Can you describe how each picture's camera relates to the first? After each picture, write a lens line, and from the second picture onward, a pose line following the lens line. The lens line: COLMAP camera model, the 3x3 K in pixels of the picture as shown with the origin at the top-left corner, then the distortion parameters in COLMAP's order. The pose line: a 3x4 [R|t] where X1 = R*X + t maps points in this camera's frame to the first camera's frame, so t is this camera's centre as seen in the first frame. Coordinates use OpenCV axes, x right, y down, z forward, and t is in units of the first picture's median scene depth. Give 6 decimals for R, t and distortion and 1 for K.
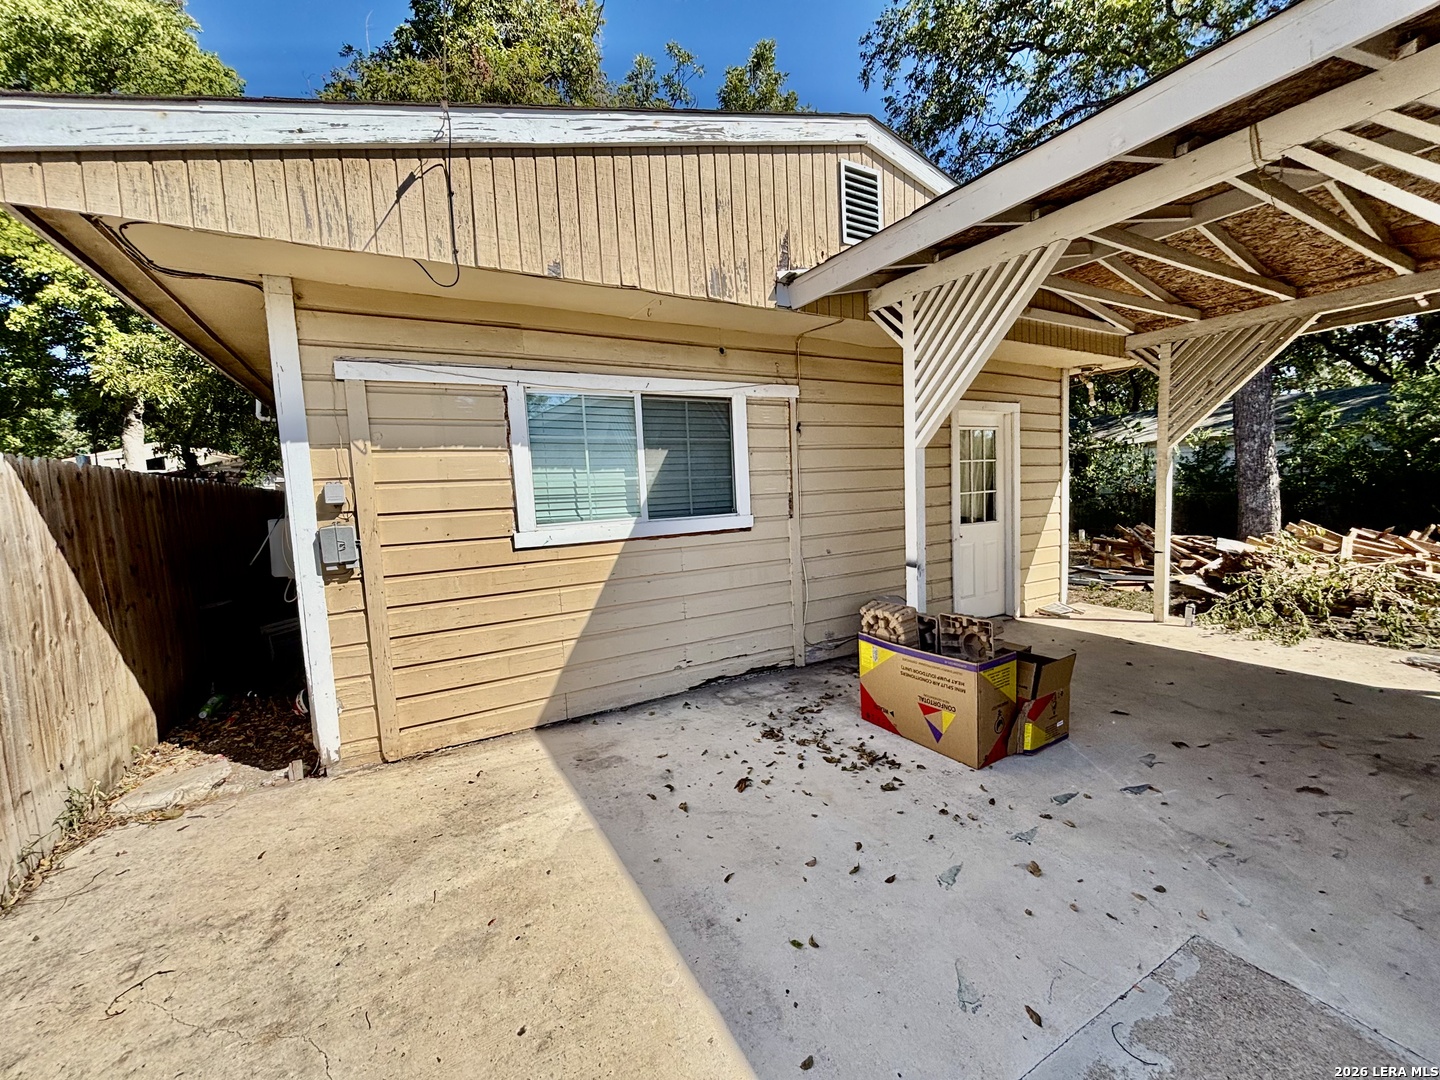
lens RADIAL K [[582.6, 0, 722.4], [0, 582.6, 541.2], [0, 0, 1]] dist [0.000070, -0.000163]
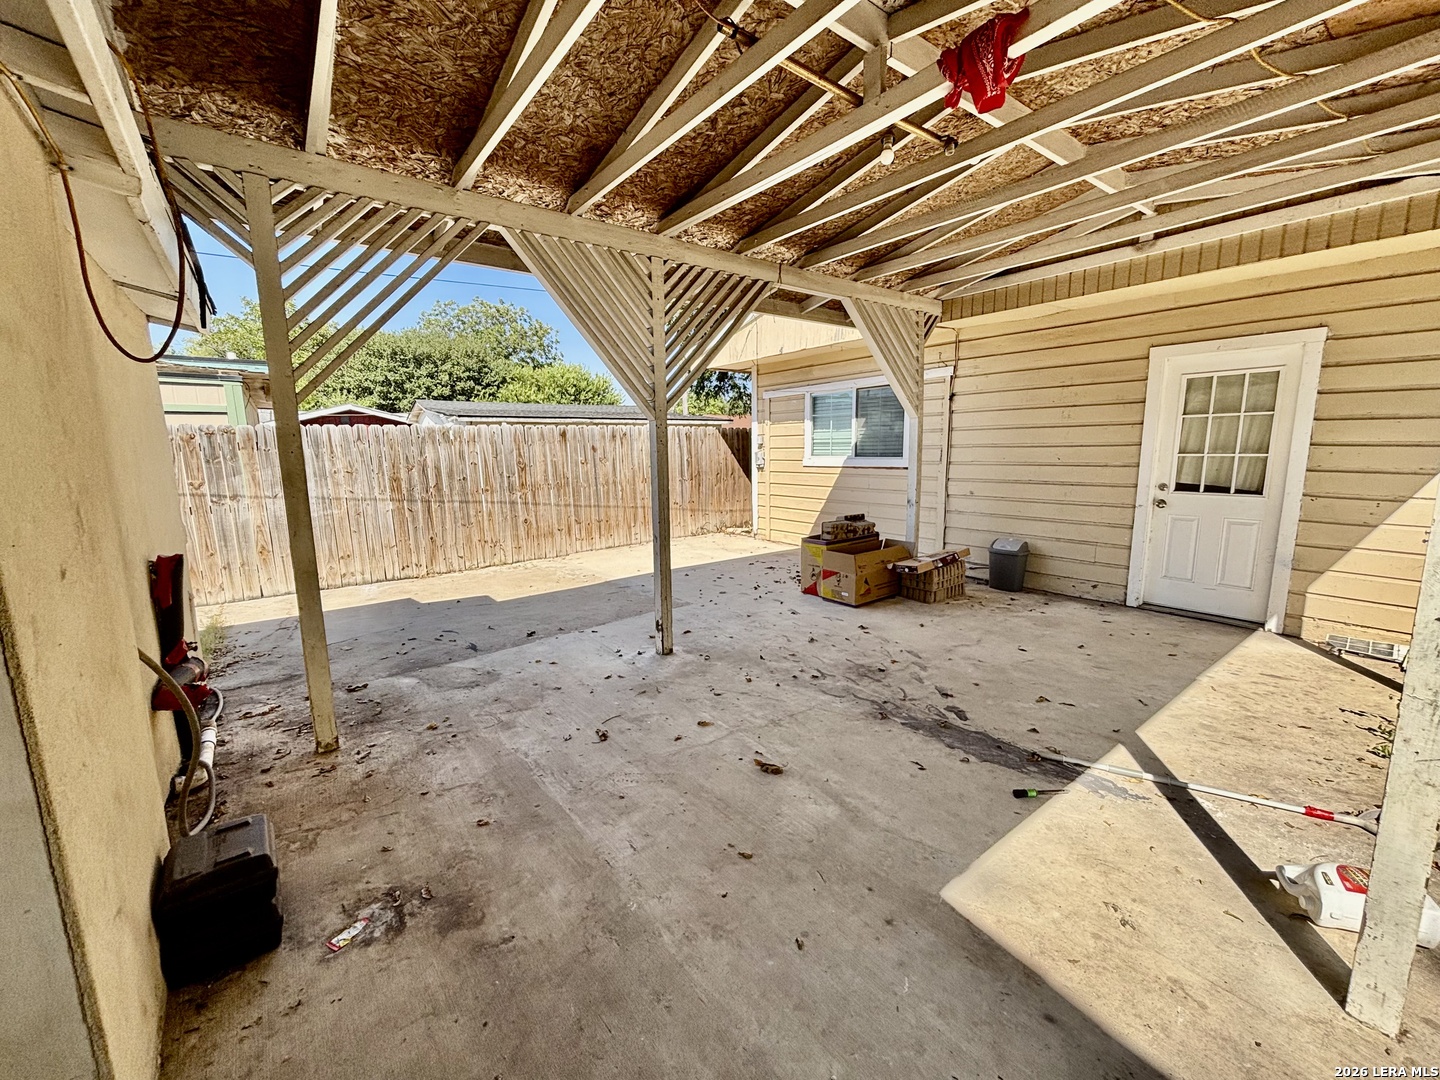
lens RADIAL K [[582.6, 0, 720.4], [0, 582.6, 540.8], [0, 0, 1]] dist [0.000070, -0.000163]
pose [[0.133286, 0.201011, -0.970479, 1.736856], [-0.078797, 0.978265, 0.191802, -0.103195], [0.987940, 0.050906, 0.146228, 0.329082]]
